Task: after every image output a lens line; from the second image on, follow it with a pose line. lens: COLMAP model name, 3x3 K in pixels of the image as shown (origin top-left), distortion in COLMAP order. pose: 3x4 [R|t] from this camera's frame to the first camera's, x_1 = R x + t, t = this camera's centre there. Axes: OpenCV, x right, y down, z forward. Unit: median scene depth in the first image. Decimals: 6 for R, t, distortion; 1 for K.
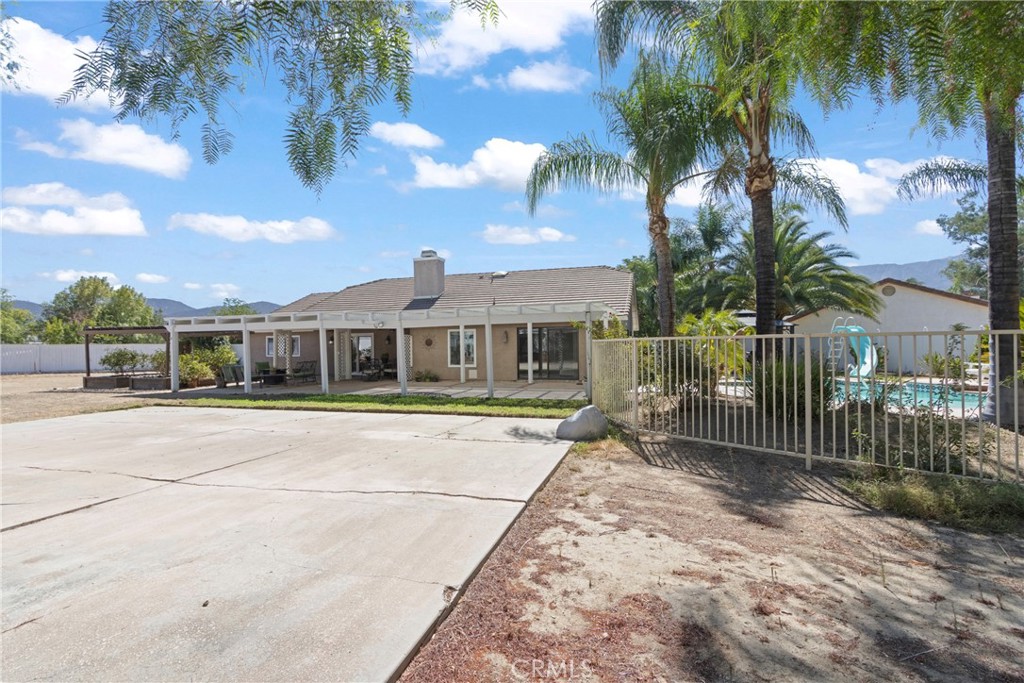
lens RADIAL K [[469.3, 0, 512.0], [0, 469.3, 341.5], [0, 0, 1]] dist [0.013569, -0.000574]
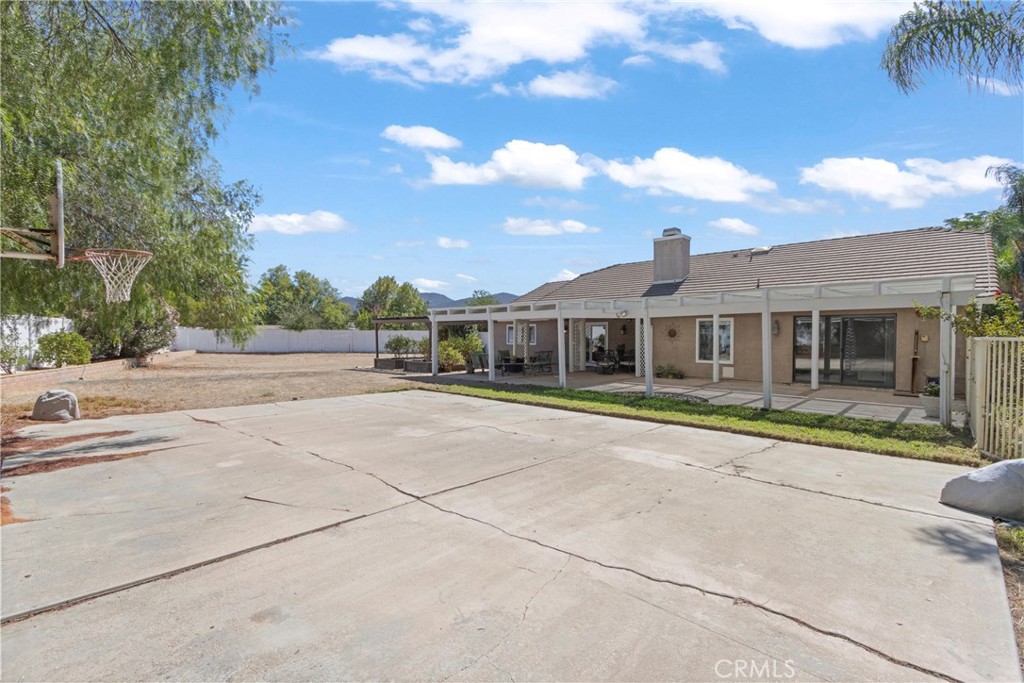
lens RADIAL K [[469.3, 0, 512.0], [0, 469.3, 341.5], [0, 0, 1]] dist [0.013569, -0.000574]
pose [[0.892767, 0.020286, -0.450062, -0.054052], [-0.008430, 0.999563, 0.028332, -0.005543], [0.450440, -0.021500, 0.892548, 0.094370]]
